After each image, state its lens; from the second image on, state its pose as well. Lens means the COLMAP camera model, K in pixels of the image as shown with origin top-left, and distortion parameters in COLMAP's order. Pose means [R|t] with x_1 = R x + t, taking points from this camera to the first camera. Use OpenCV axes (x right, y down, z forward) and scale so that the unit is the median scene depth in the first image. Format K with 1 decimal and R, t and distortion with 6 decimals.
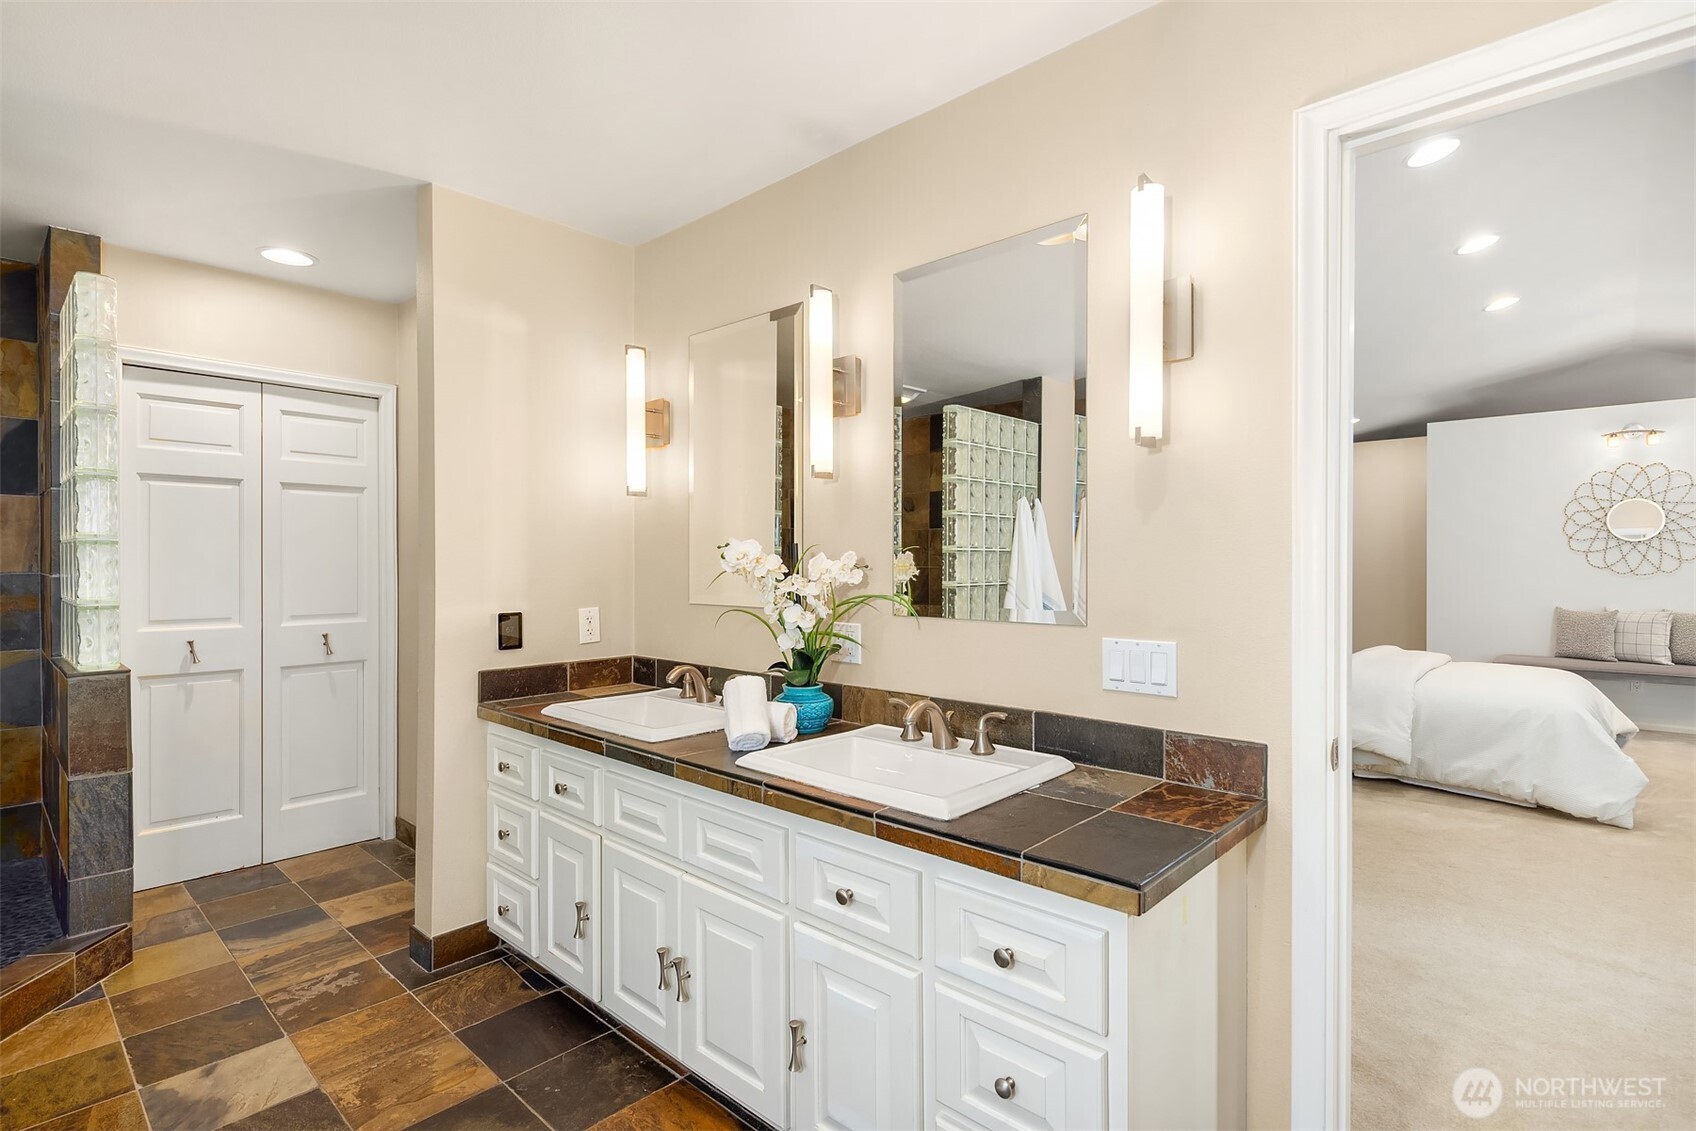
lens RADIAL K [[824.5, 0, 848.0], [0, 824.5, 565.5], [0, 0, 1]] dist [-0.000176, -0.000032]
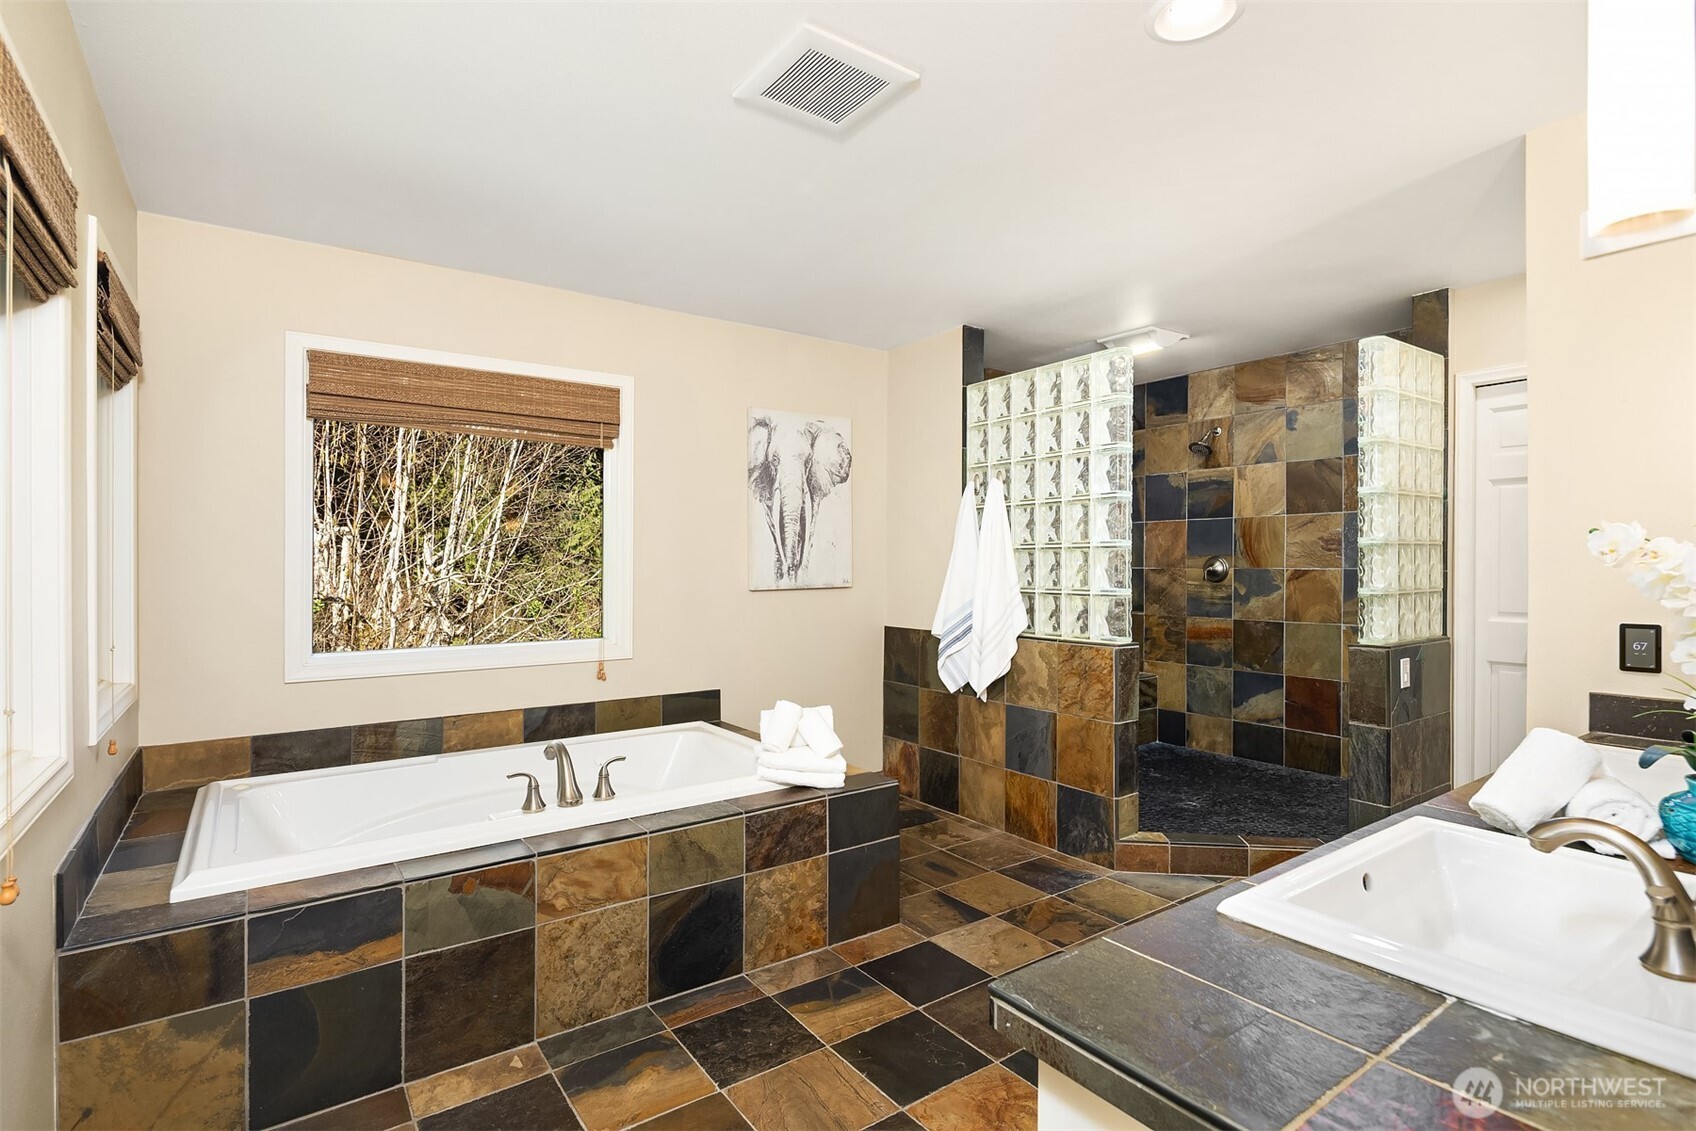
lens RADIAL K [[824.5, 0, 848.0], [0, 824.5, 565.5], [0, 0, 1]] dist [-0.000176, -0.000032]
pose [[-0.211600, 0.002539, -0.977353, 0.502588], [0.006936, 0.999975, 0.001096, -0.003181], [0.977332, -0.006548, -0.211613, 0.457172]]
